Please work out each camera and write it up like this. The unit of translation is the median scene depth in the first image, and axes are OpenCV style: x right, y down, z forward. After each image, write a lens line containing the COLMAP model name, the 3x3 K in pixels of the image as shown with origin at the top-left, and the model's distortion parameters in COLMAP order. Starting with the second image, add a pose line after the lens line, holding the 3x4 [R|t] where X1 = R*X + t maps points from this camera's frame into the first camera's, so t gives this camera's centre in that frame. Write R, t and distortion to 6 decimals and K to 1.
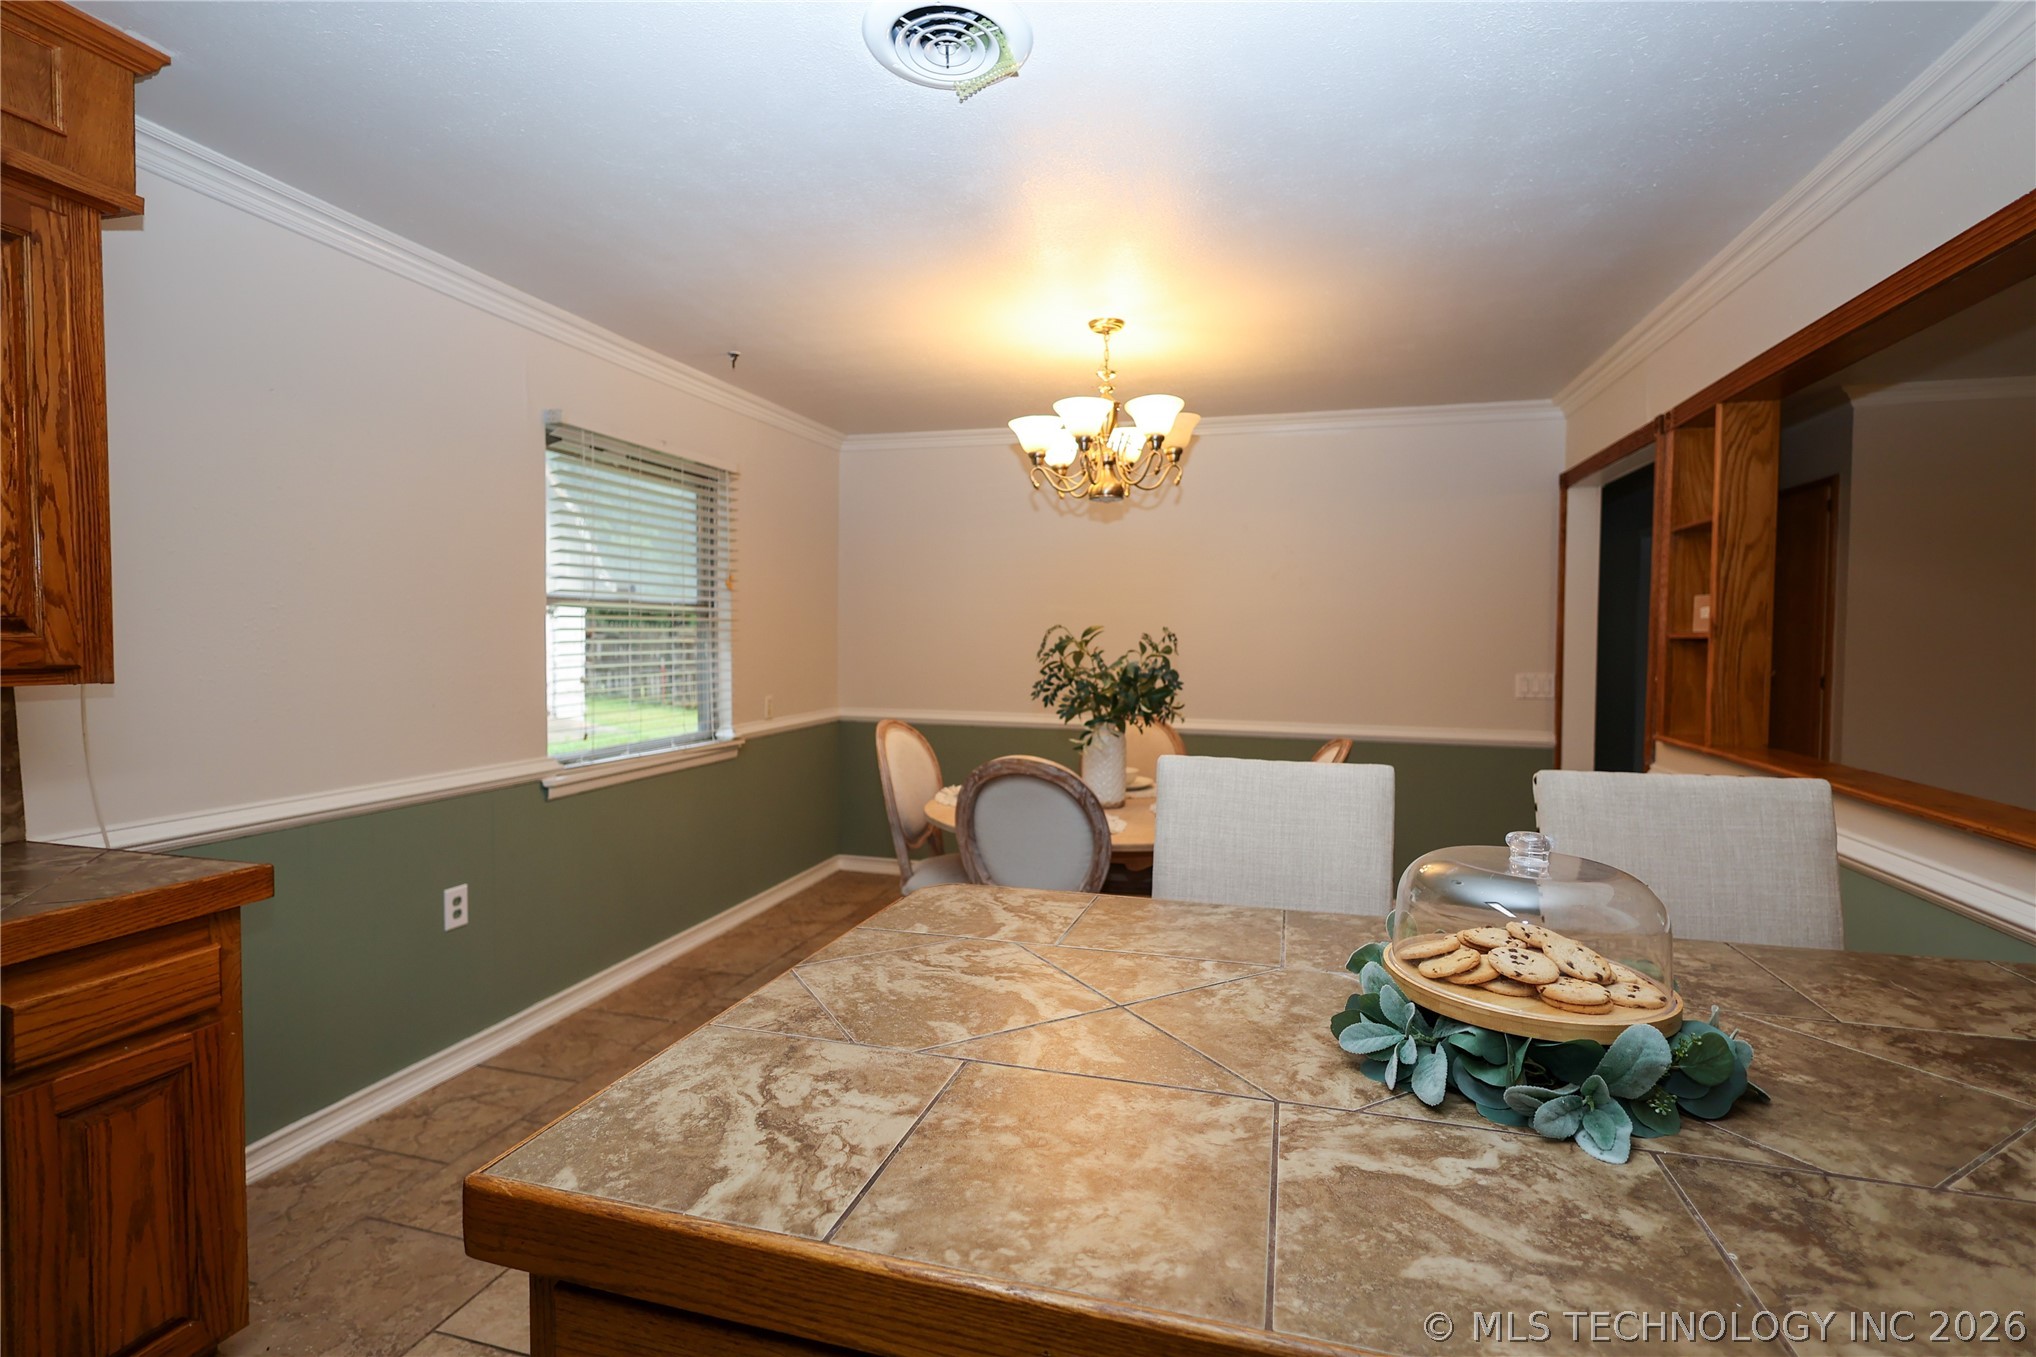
lens RADIAL K [[945.5, 0, 1037.0], [0, 945.5, 670.4], [0, 0, 1]] dist [-0.002992, 0.001213]
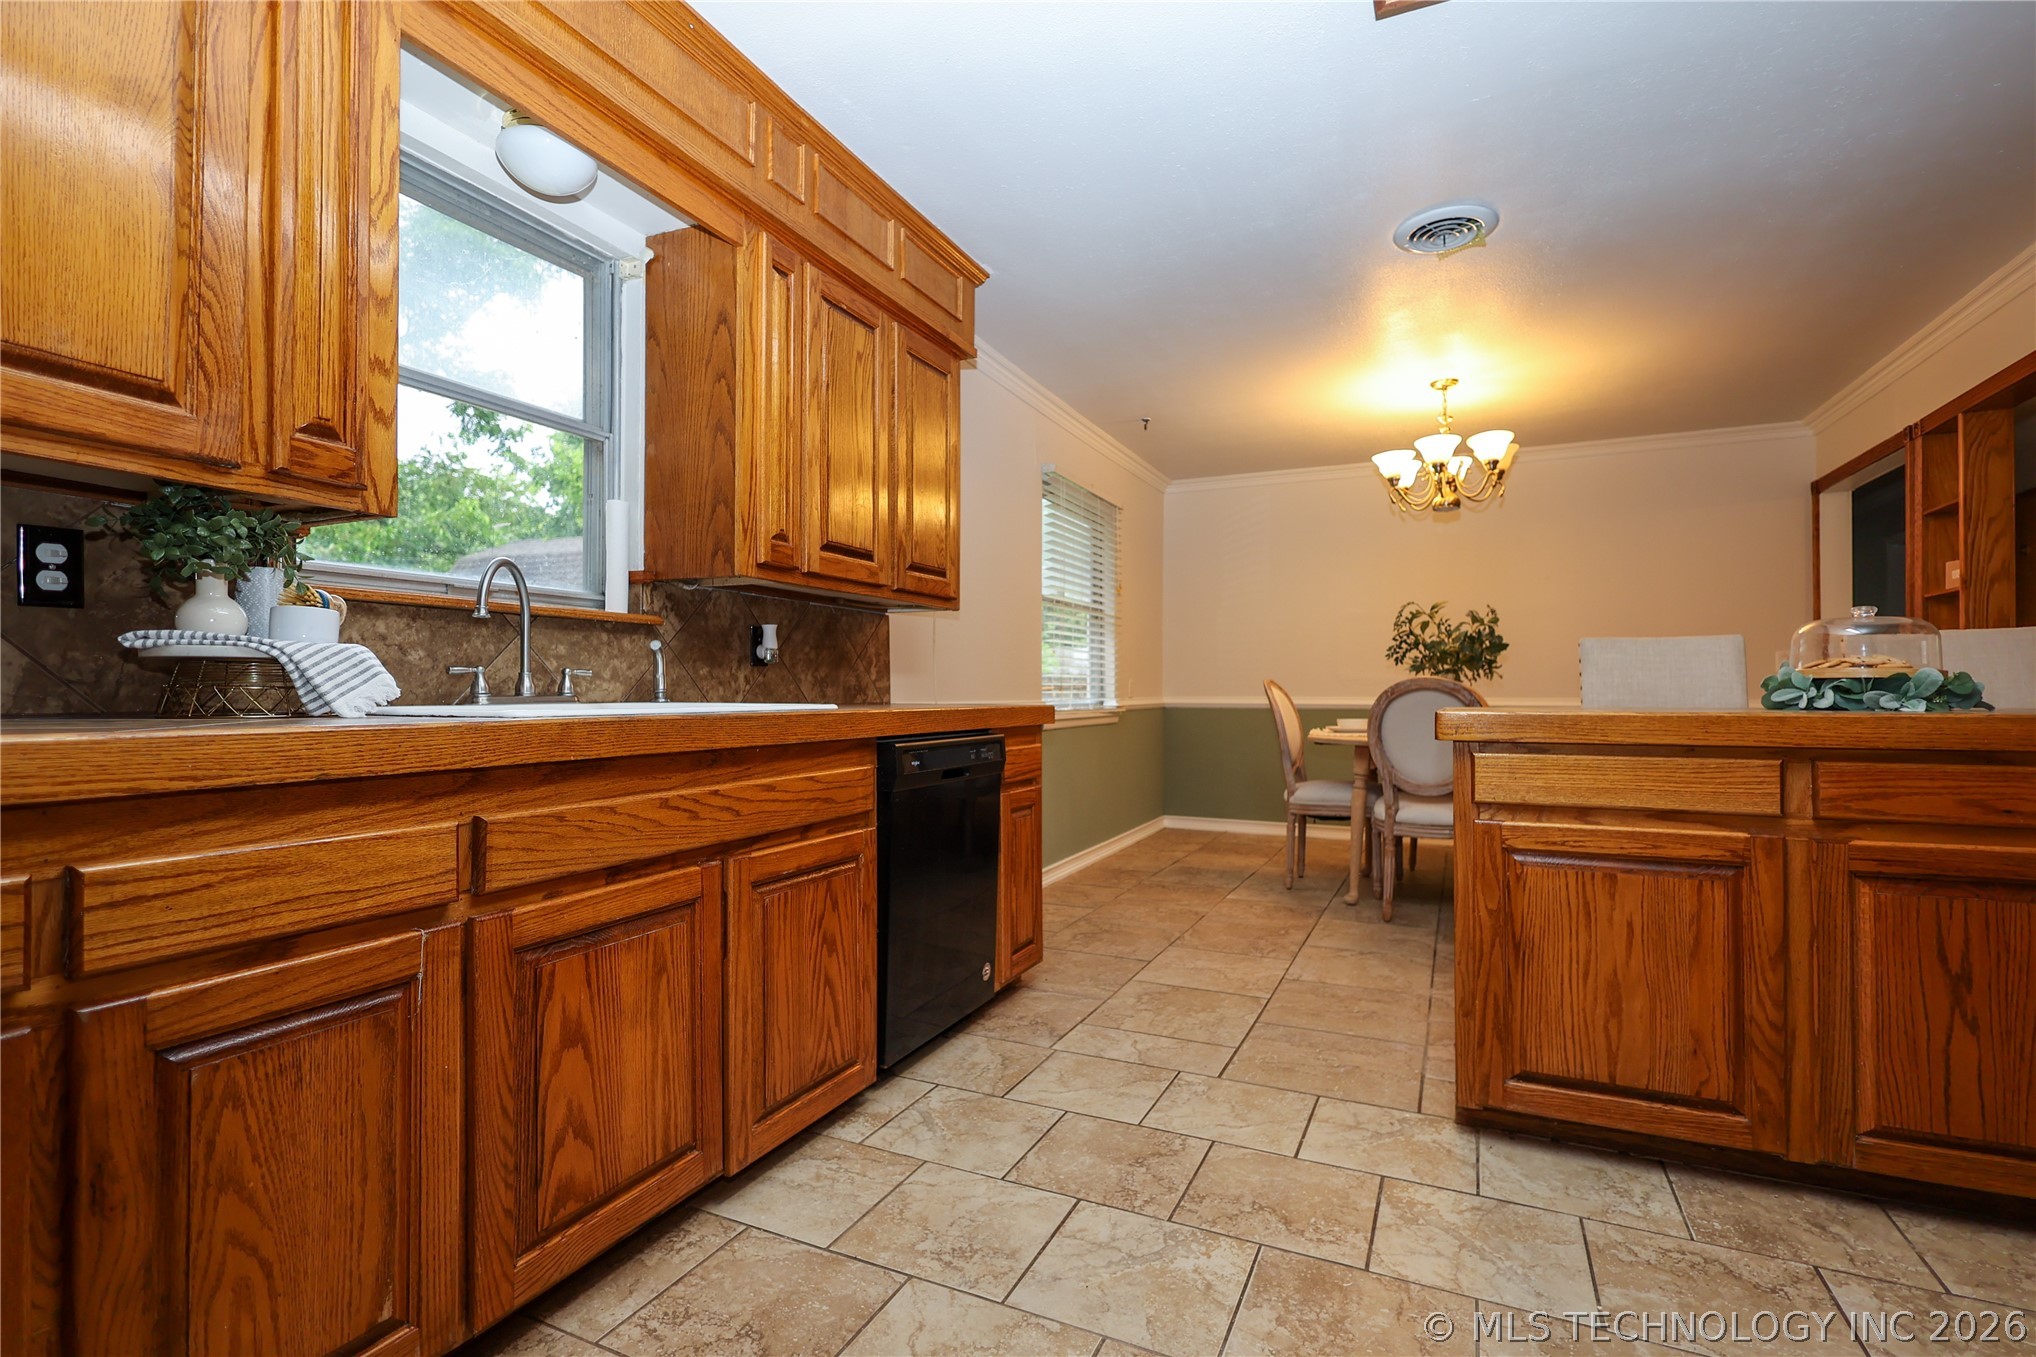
lens RADIAL K [[945.5, 0, 1020.2], [0, 945.5, 688.0], [0, 0, 1]] dist [-0.002992, 0.001213]
pose [[0.985839, -0.007754, -0.167515, -0.309143], [0.000332, 0.999019, -0.044289, 0.137093], [0.167694, 0.043606, 0.984874, -0.436929]]
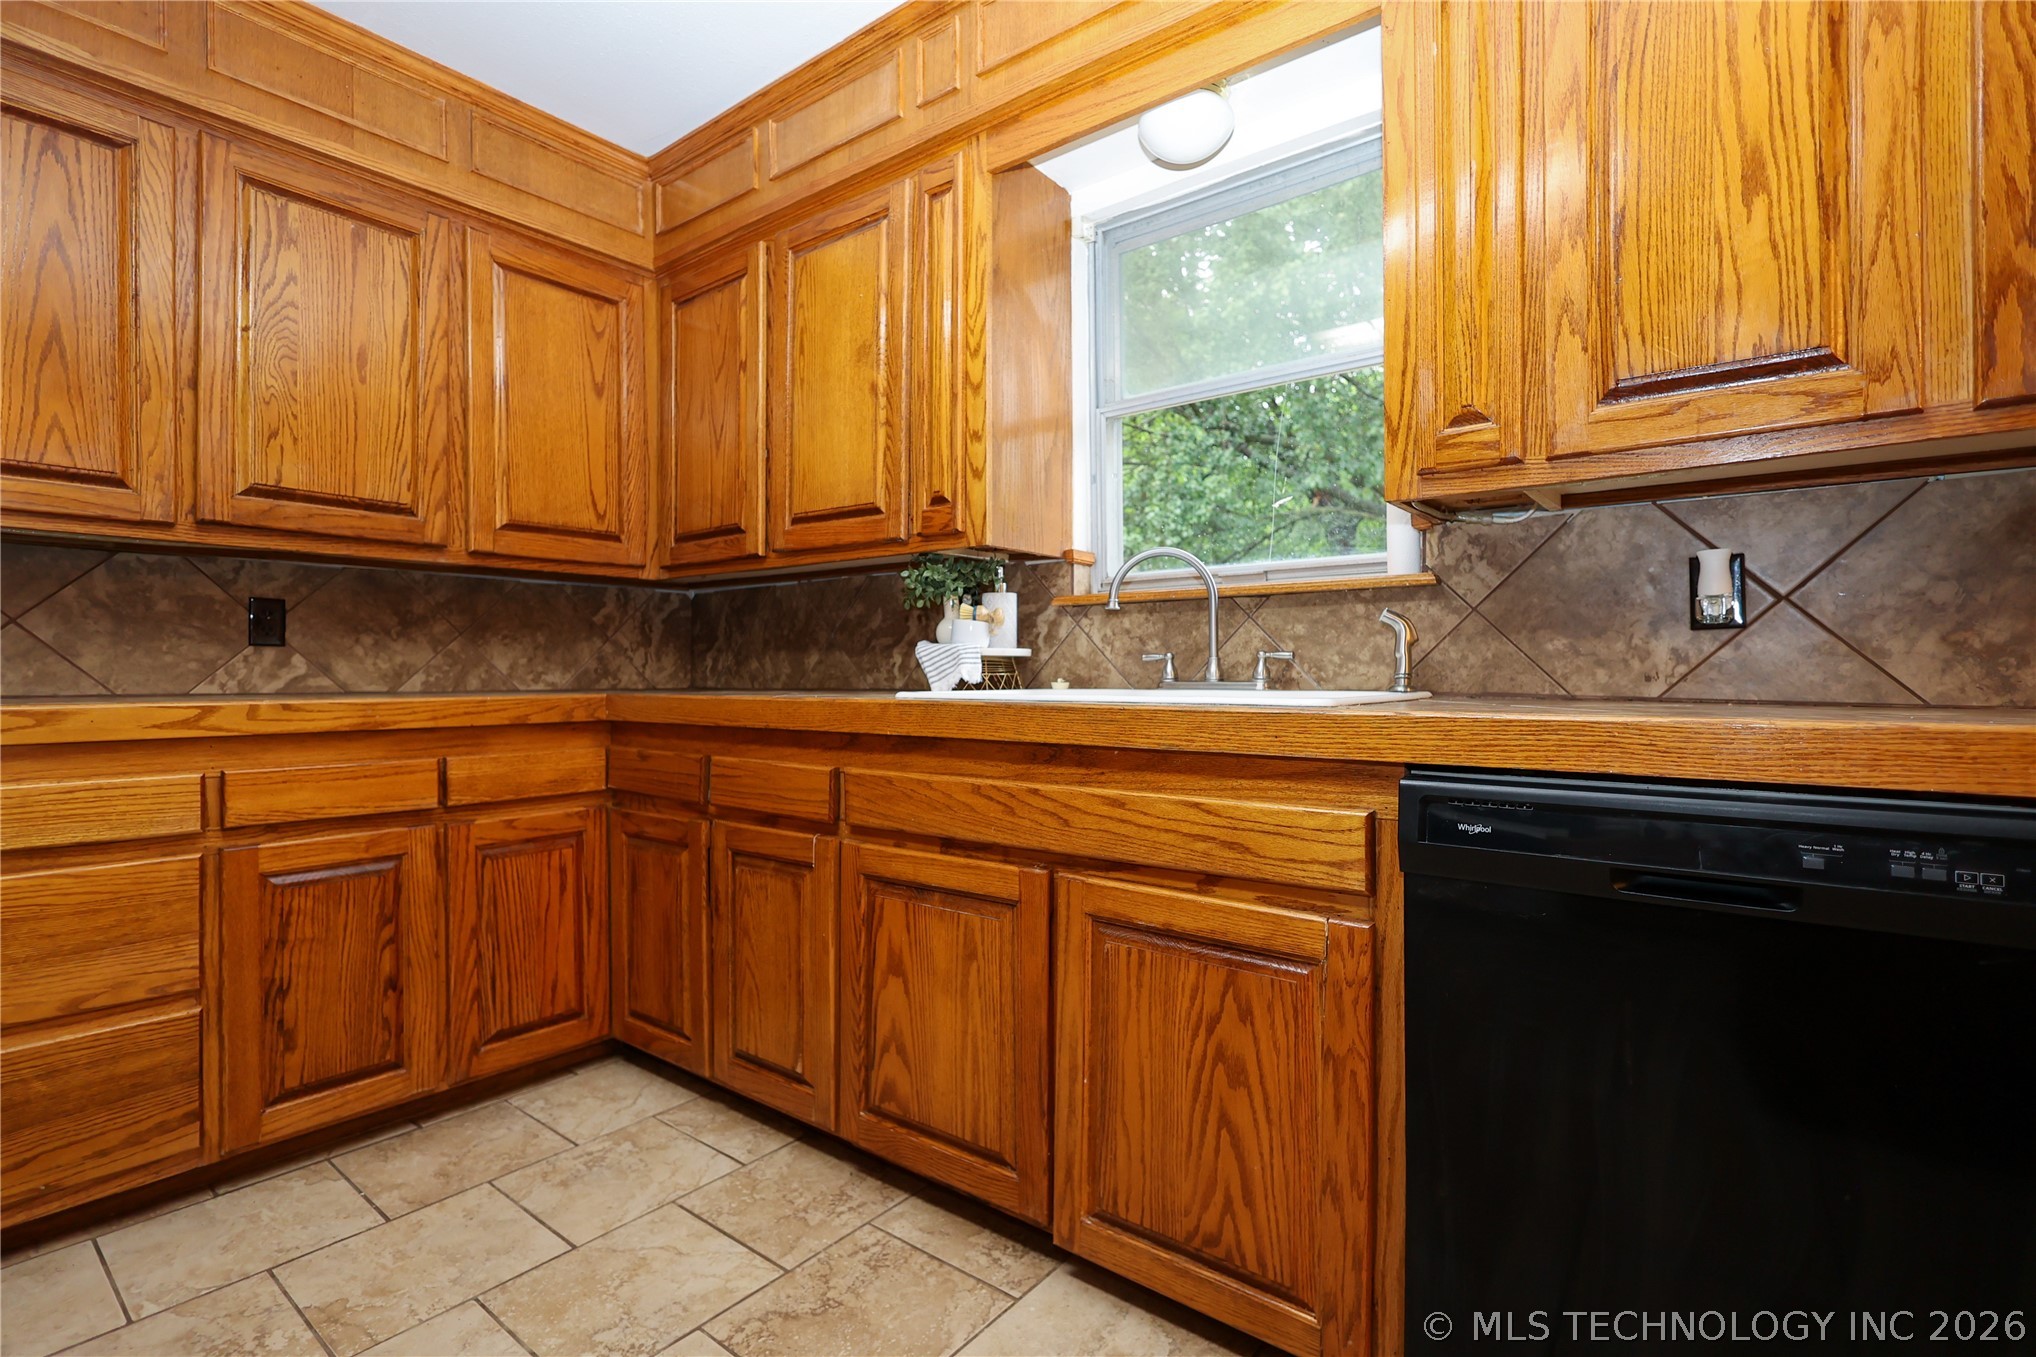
lens RADIAL K [[945.5, 0, 1022.5], [0, 945.5, 679.1], [0, 0, 1]] dist [-0.002992, 0.001213]
pose [[-0.388742, -0.004061, -0.921338, 0.393050], [-0.038531, 0.999187, 0.011853, 0.034091], [0.920540, 0.040108, -0.388583, 2.220942]]
